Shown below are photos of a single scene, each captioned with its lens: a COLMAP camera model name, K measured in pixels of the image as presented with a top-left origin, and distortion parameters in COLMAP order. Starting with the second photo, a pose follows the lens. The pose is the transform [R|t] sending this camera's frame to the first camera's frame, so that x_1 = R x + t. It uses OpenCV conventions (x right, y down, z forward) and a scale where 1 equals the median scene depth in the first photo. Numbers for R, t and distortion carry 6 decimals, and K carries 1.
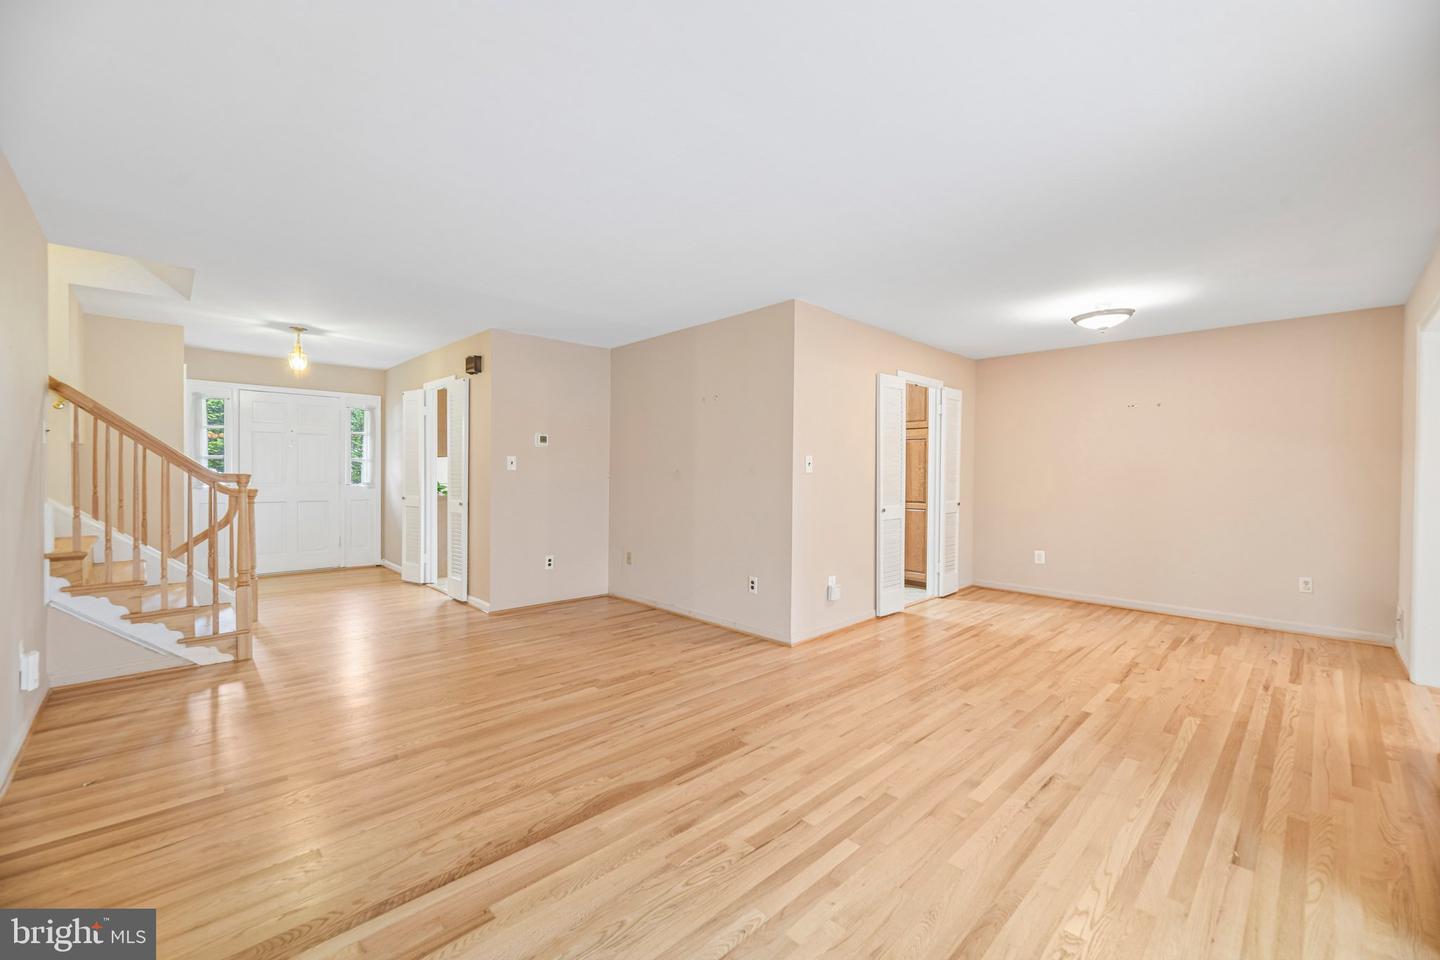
lens RADIAL K [[582.2, 0, 724.3], [0, 582.2, 481.6], [0, 0, 1]] dist [-0.000734, -0.002884]
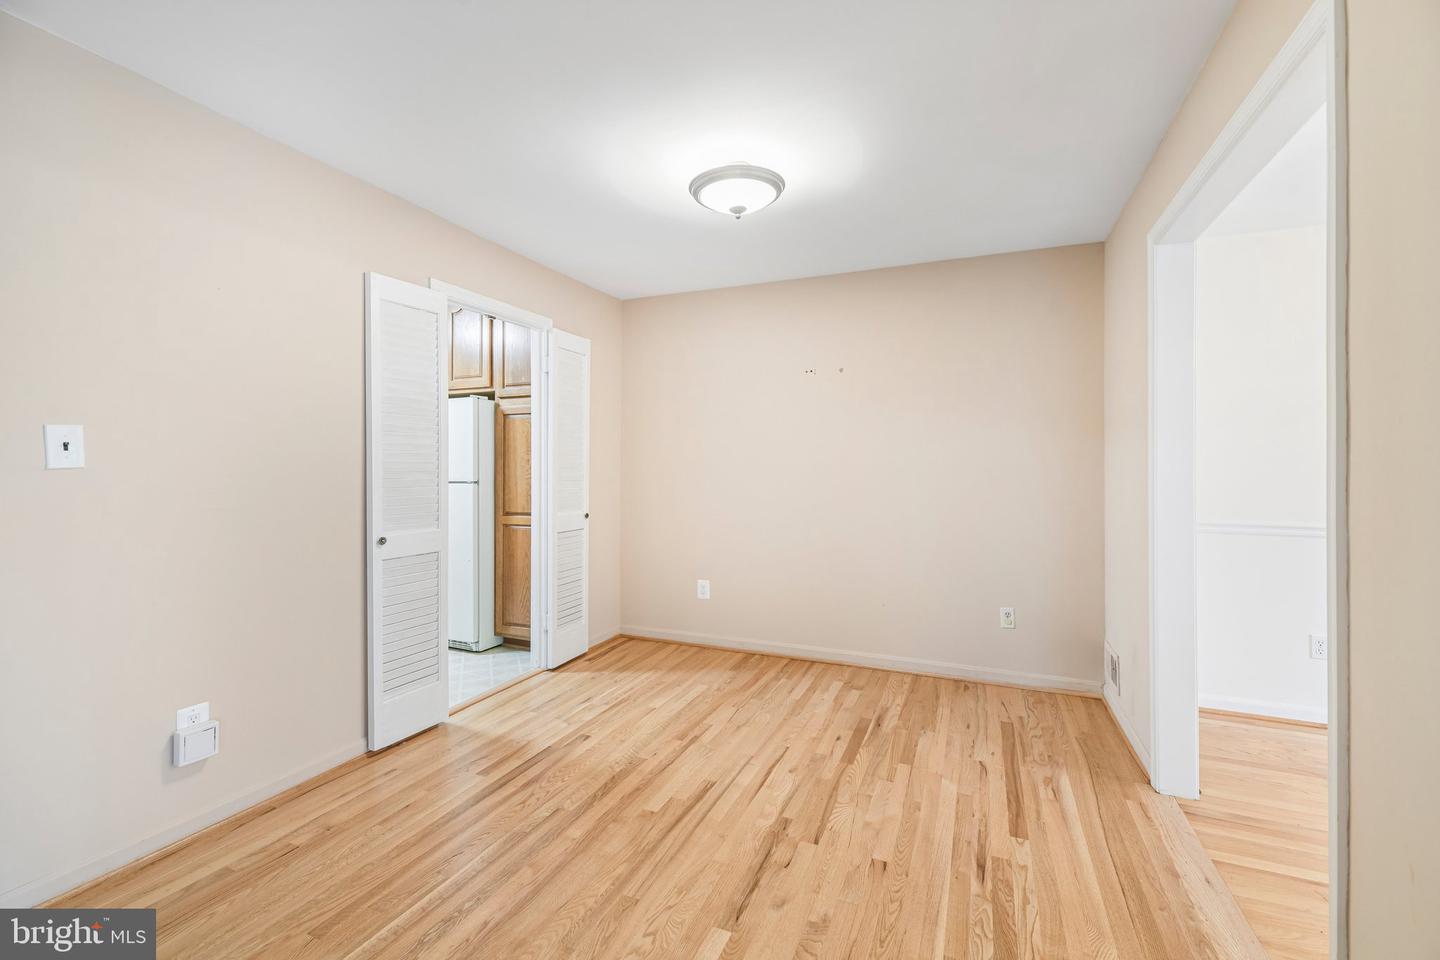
lens RADIAL K [[602.9, 0, 722.9], [0, 602.9, 469.2], [0, 0, 1]] dist [0.002197, -0.002280]
pose [[0.923721, -0.005603, 0.383024, 0.398066], [0.011317, 0.999856, -0.012667, -0.004349], [-0.382898, 0.016035, 0.923652, 0.451951]]
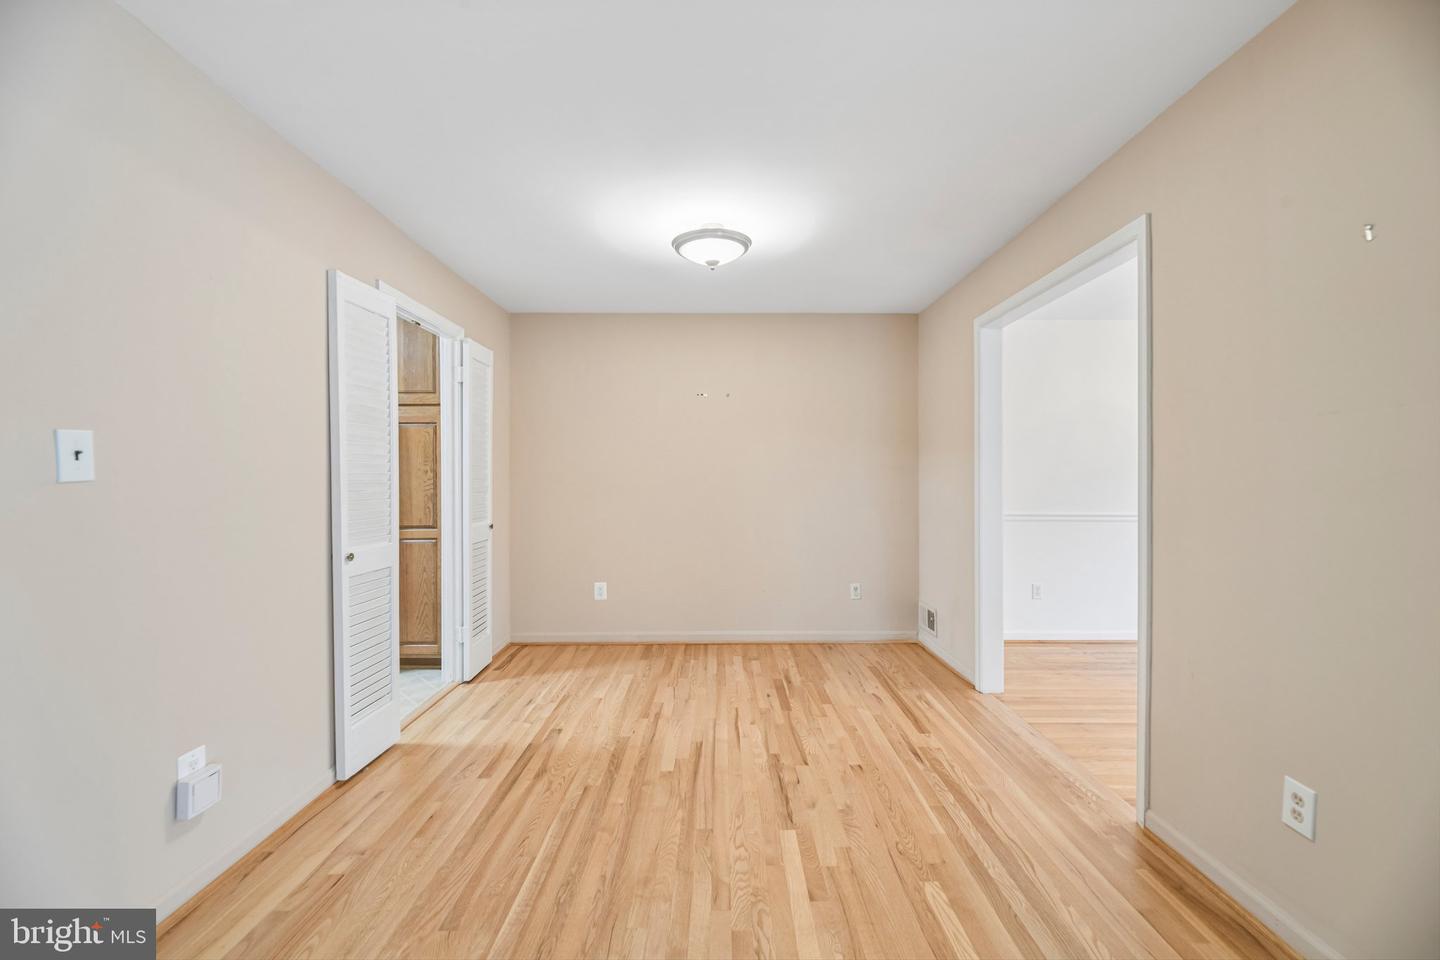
lens RADIAL K [[582.2, 0, 722.0], [0, 582.2, 479.3], [0, 0, 1]] dist [-0.000734, -0.002884]
pose [[0.696234, -0.010104, 0.717743, 0.163819], [0.020948, 0.999761, -0.006246, -0.006461], [-0.717509, 0.019384, 0.696280, 0.506010]]
